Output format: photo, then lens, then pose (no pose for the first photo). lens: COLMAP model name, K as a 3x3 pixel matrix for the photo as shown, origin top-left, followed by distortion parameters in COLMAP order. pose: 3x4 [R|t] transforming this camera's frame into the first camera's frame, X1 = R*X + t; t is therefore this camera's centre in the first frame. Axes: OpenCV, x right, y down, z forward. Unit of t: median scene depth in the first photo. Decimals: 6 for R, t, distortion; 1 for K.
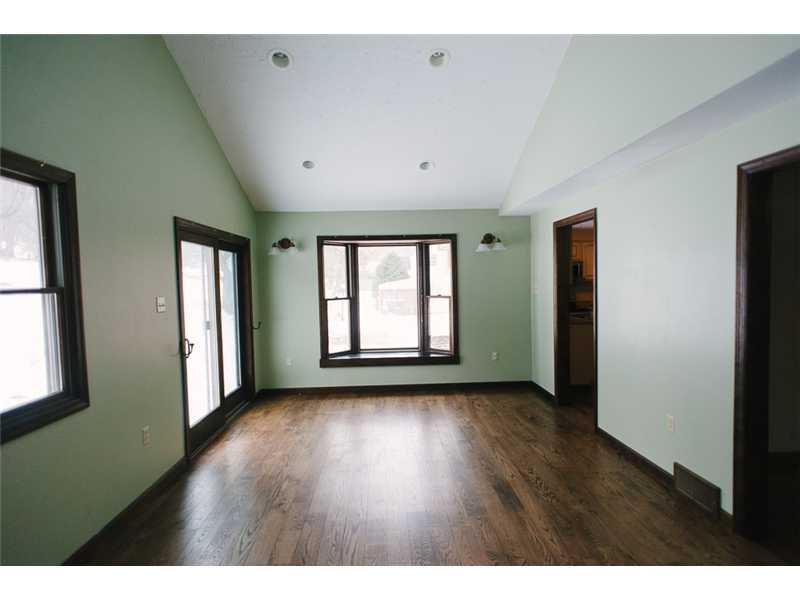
lens RADIAL K [[438.9, 0, 401.0], [0, 438.9, 301.1], [0, 0, 1]] dist [0.023078, -0.011522]
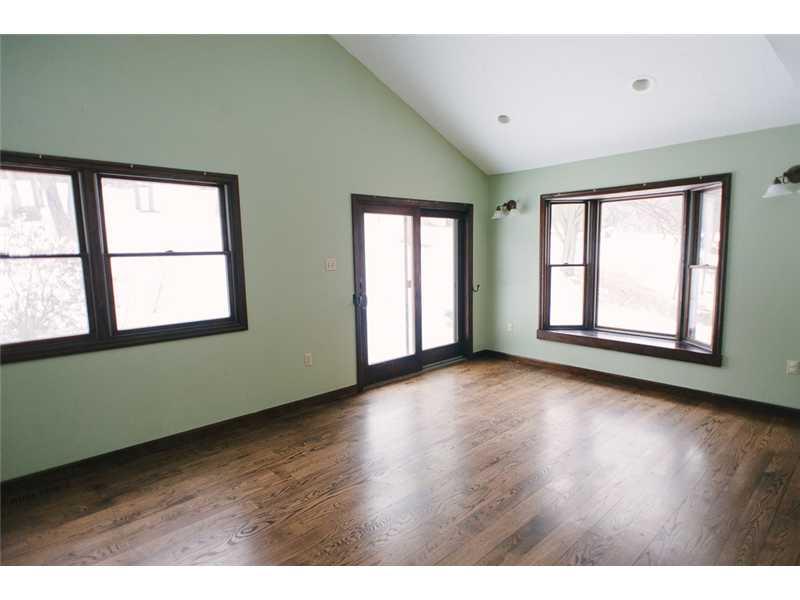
lens RADIAL K [[438.9, 0, 401.0], [0, 438.9, 301.1], [0, 0, 1]] dist [0.023078, -0.011522]
pose [[0.643591, 0.099067, -0.758931, 0.329217], [-0.031548, 0.994179, 0.103023, -0.014480], [0.764720, -0.042362, 0.642969, 0.184513]]
